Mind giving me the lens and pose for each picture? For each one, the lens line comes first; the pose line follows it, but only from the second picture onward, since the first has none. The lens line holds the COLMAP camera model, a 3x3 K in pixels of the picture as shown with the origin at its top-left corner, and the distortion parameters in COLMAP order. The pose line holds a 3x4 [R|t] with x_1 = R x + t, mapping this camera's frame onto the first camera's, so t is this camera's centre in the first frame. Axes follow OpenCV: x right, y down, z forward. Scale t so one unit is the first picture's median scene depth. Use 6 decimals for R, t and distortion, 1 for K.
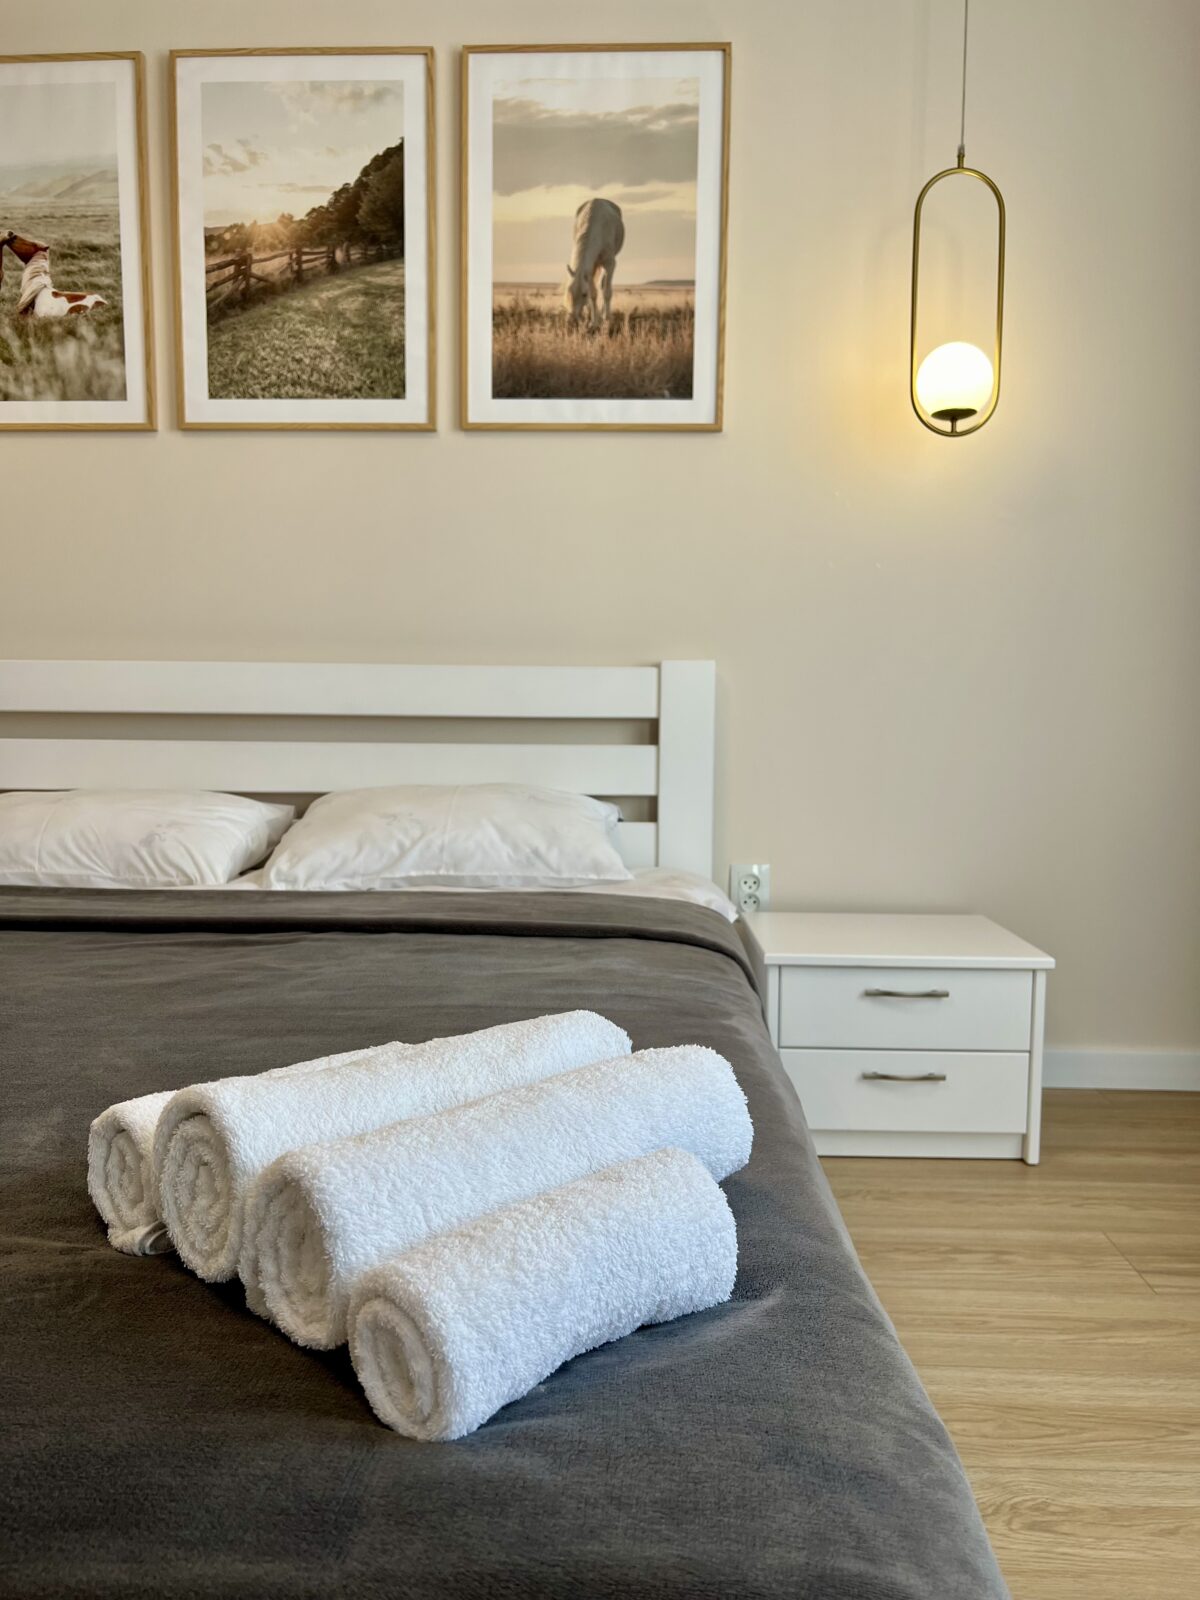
lens RADIAL K [[1204.3, 0, 588.8], [0, 1204.3, 805.2], [0, 0, 1]] dist [0.056818, -0.070310]
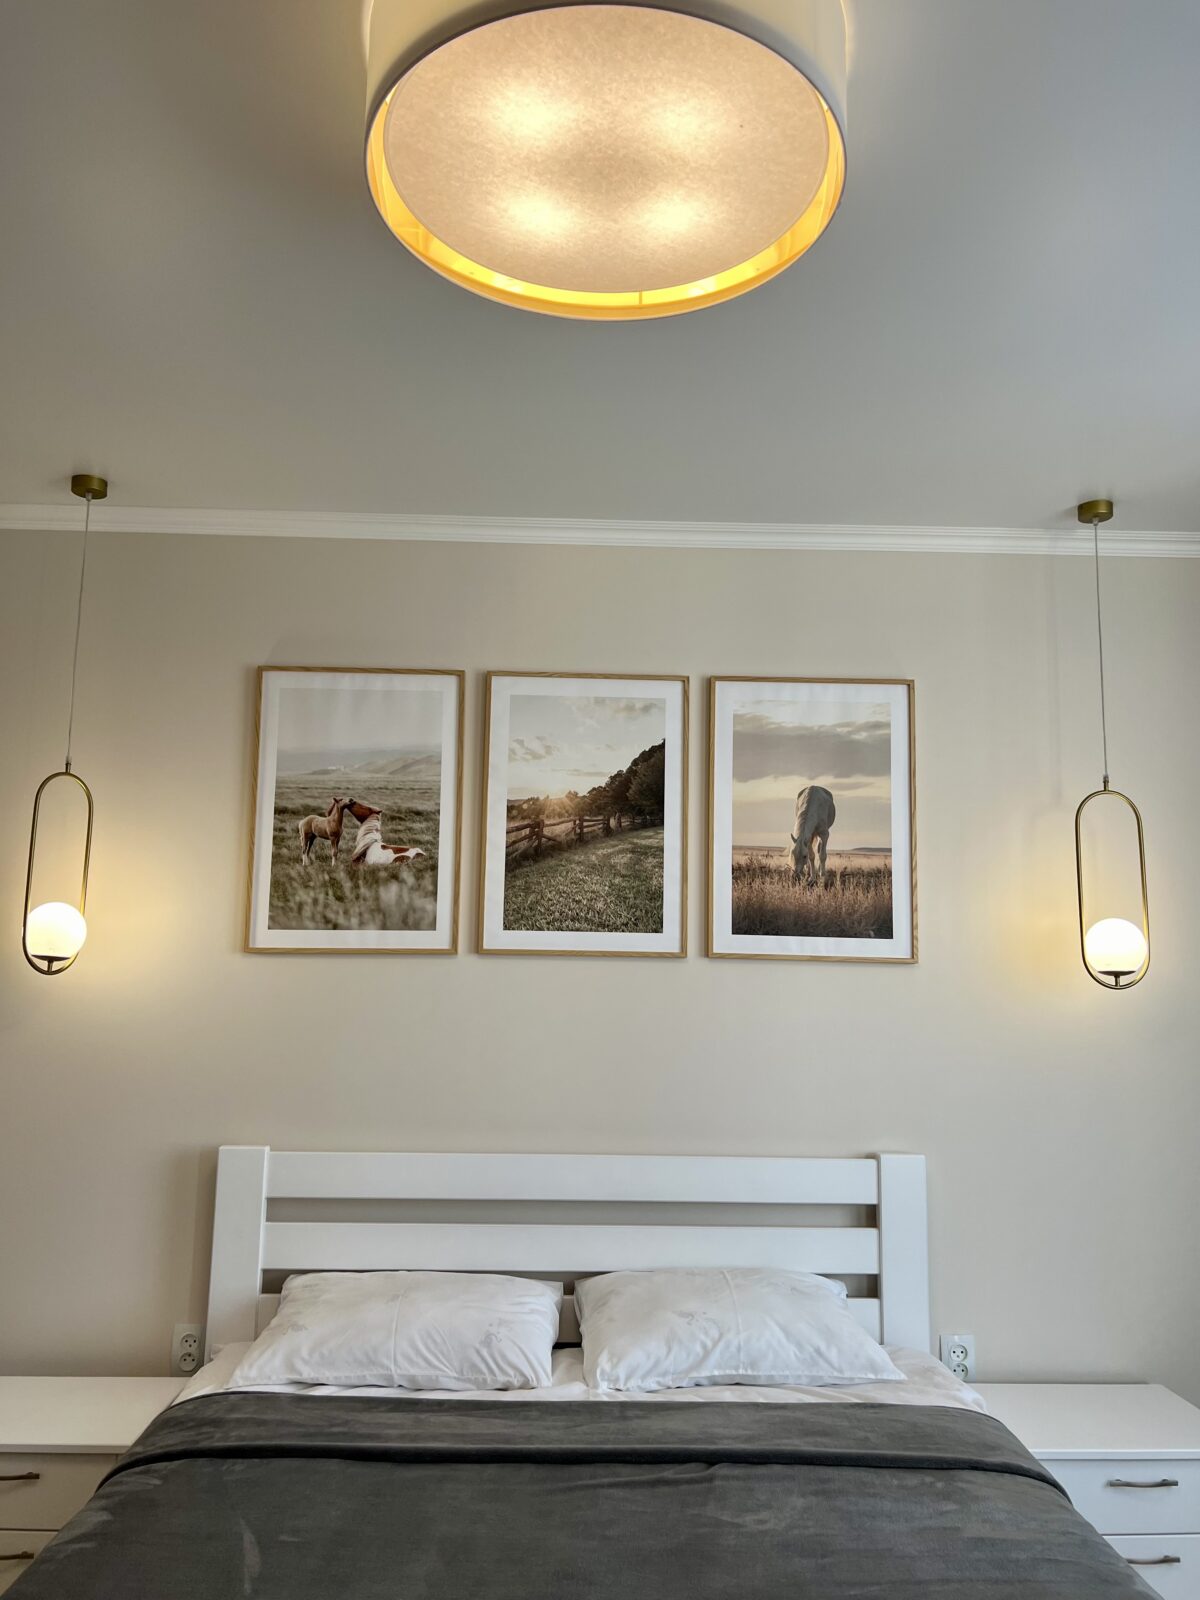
lens RADIAL K [[1204.3, 0, 600.3], [0, 1204.3, 798.5], [0, 0, 1]] dist [0.056818, -0.070310]
pose [[0.997814, 0.019644, 0.063092, -0.298792], [-0.004295, 0.972049, -0.234740, -0.180262], [-0.065940, 0.233956, 0.970009, -0.231303]]
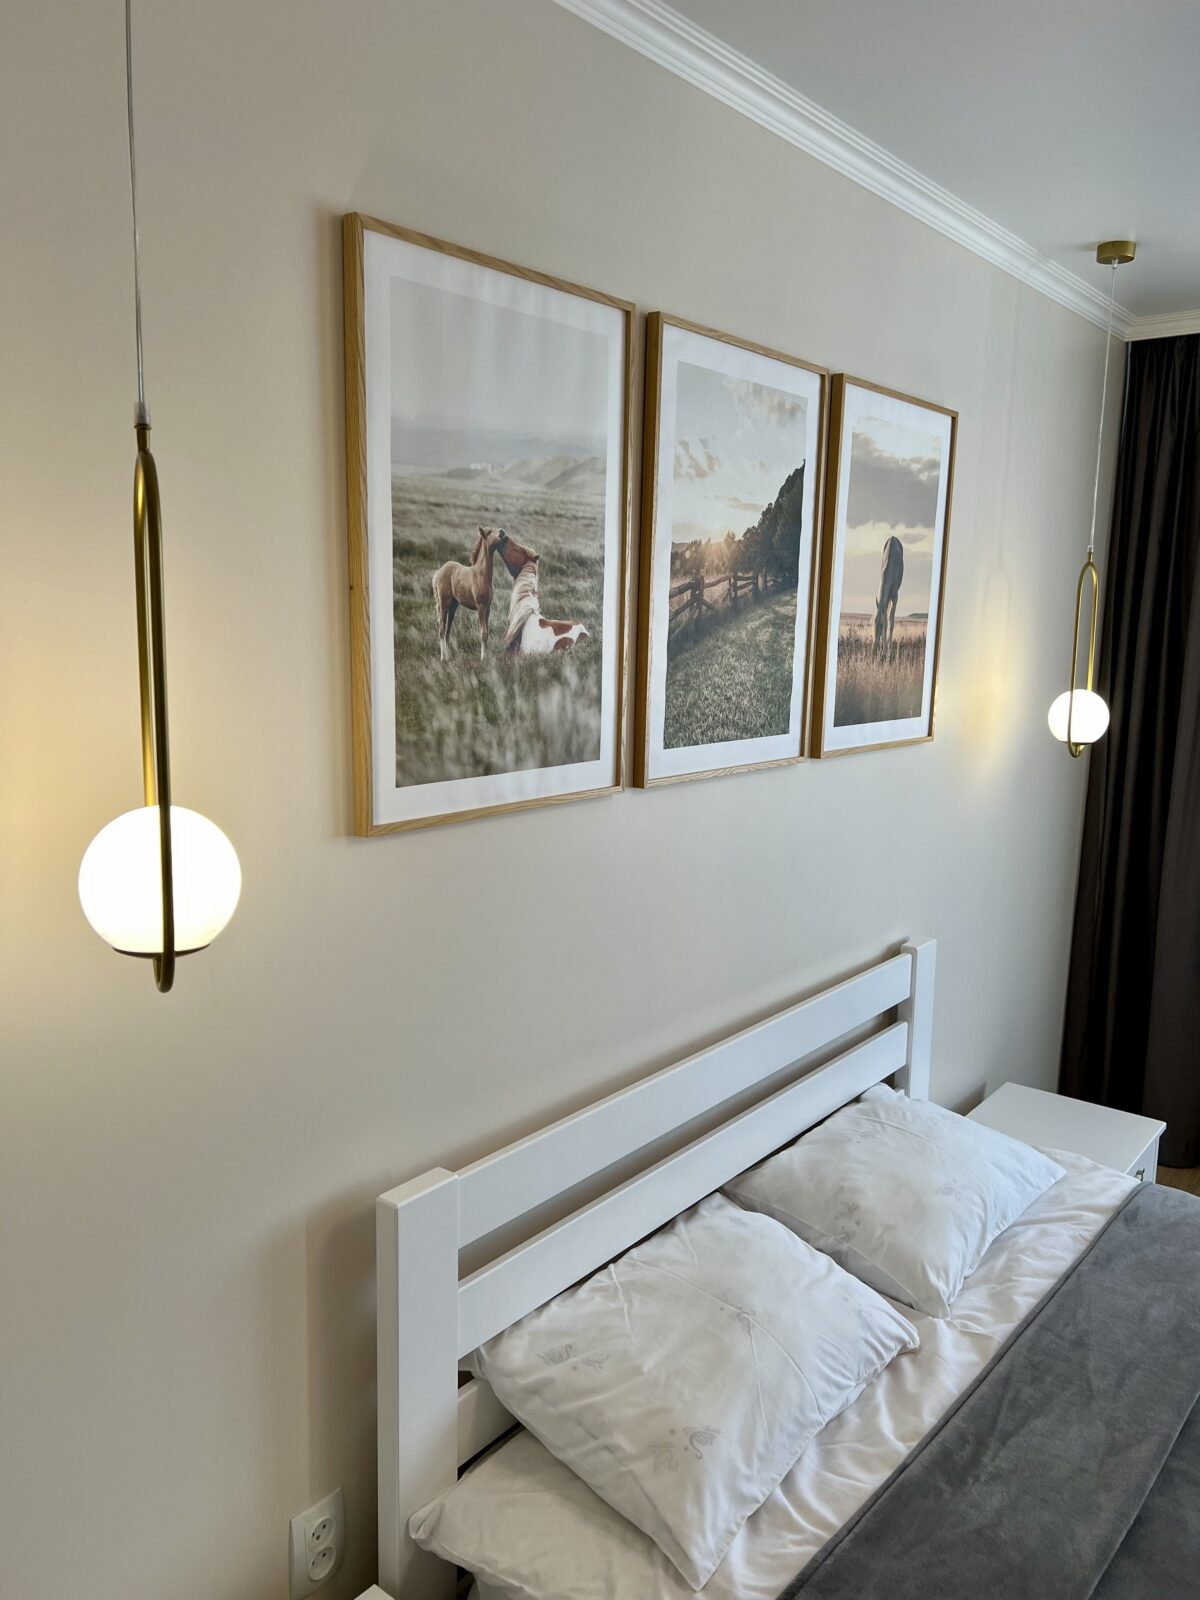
lens RADIAL K [[1204.3, 0, 583.9], [0, 1204.3, 802.6], [0, 0, 1]] dist [0.056818, -0.070310]
pose [[0.608228, -0.120638, 0.784542, -0.994599], [0.054492, 0.992397, 0.110354, -0.396798], [-0.791890, -0.024369, 0.610177, 0.560344]]
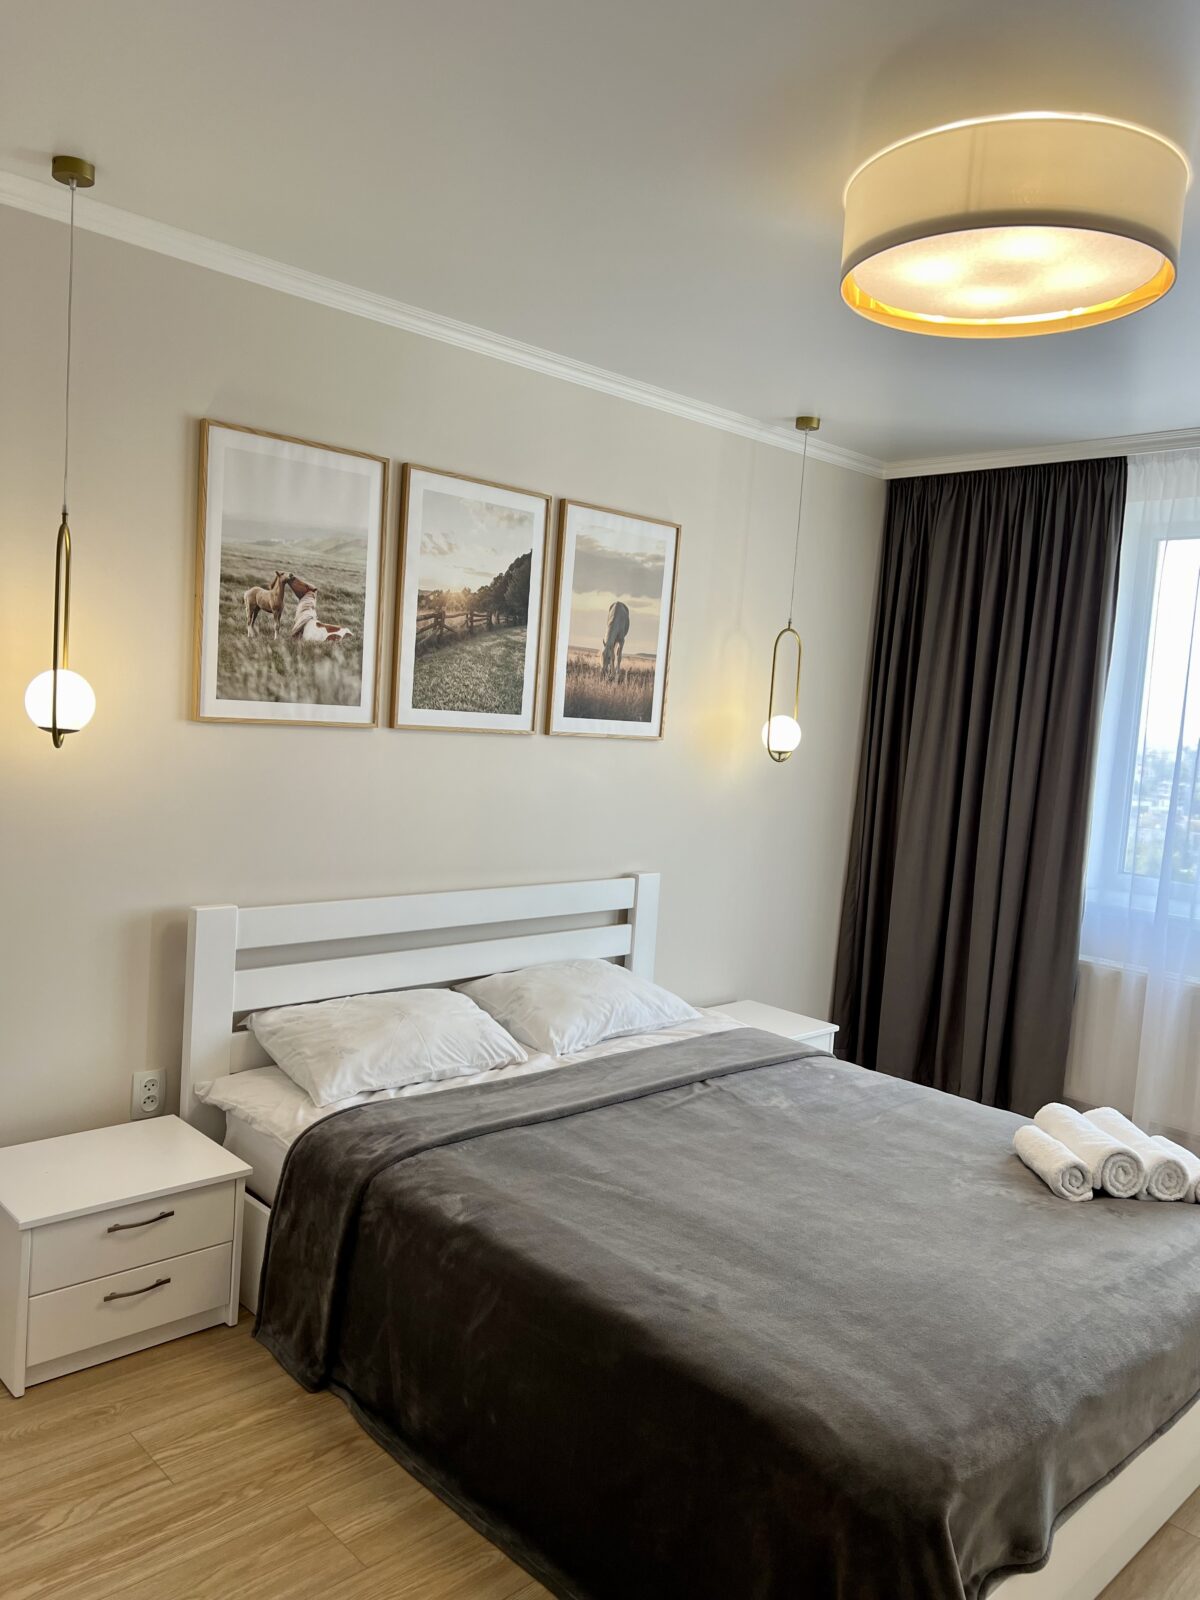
lens RADIAL K [[1204.3, 0, 615.9], [0, 1204.3, 809.9], [0, 0, 1]] dist [0.056818, -0.070310]
pose [[0.686494, -0.023197, 0.726765, -1.181016], [-0.002793, 0.999400, 0.034537, -0.270158], [-0.727130, -0.025739, 0.686017, -0.128097]]
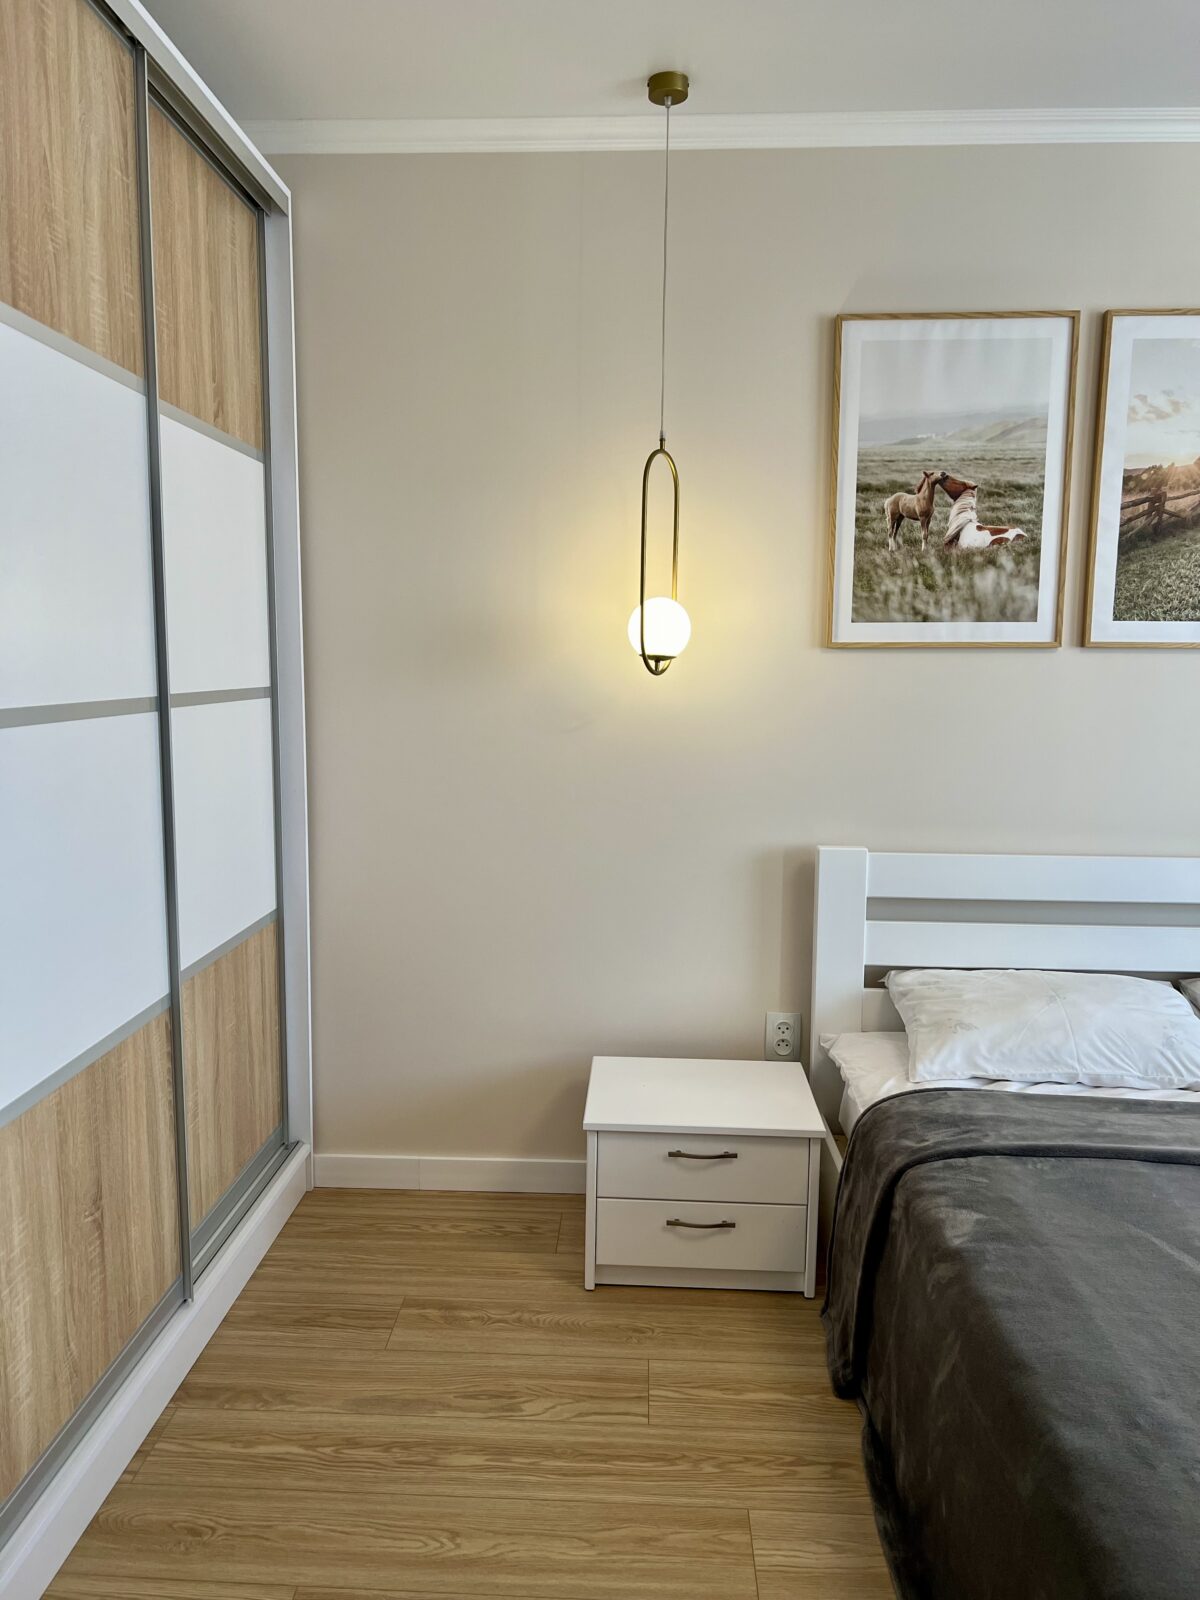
lens RADIAL K [[1204.3, 0, 584.2], [0, 1204.3, 814.3], [0, 0, 1]] dist [0.056818, -0.070310]
pose [[0.999960, 0.002681, -0.008572, -0.799403], [-0.002301, 0.999027, 0.044039, -0.208349], [0.008682, -0.044018, 0.998993, -0.125595]]
